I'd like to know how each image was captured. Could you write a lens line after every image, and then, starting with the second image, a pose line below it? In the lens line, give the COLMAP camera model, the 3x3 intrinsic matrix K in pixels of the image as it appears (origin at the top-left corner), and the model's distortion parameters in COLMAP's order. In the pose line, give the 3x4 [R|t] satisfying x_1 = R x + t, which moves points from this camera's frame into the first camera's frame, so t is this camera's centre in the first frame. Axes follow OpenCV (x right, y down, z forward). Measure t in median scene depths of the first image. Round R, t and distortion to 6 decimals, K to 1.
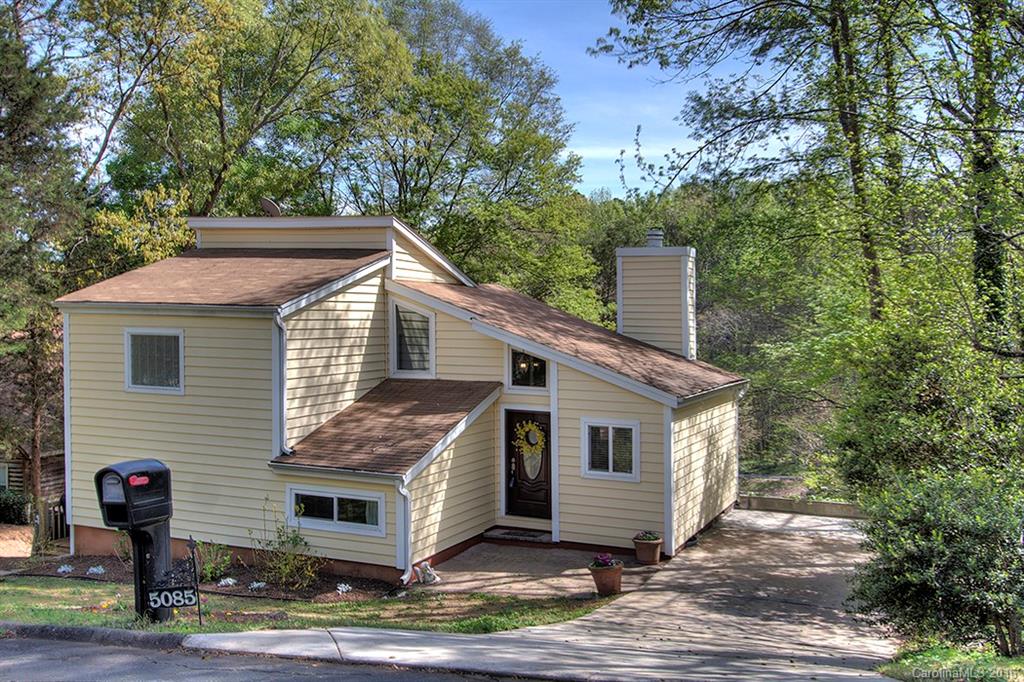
lens RADIAL K [[1037.9, 0, 510.7], [0, 1037.9, 340.5], [0, 0, 1]] dist [0.015107, 0.000000]
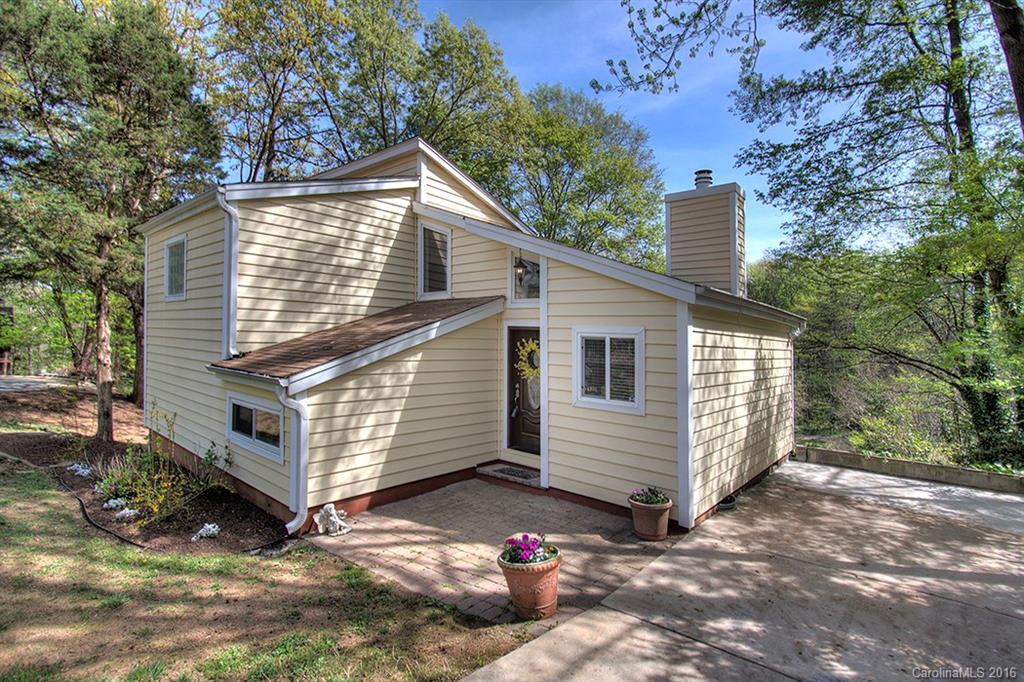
lens RADIAL K [[473.0, 0, 559.1], [0, 473.0, 318.1], [0, 0, 1]] dist [-0.013979, 0.000100]
pose [[0.970679, 0.010924, -0.240132, 0.134660], [-0.033763, 0.995260, -0.091205, 0.095180], [0.237998, 0.096638, 0.966446, 0.623782]]
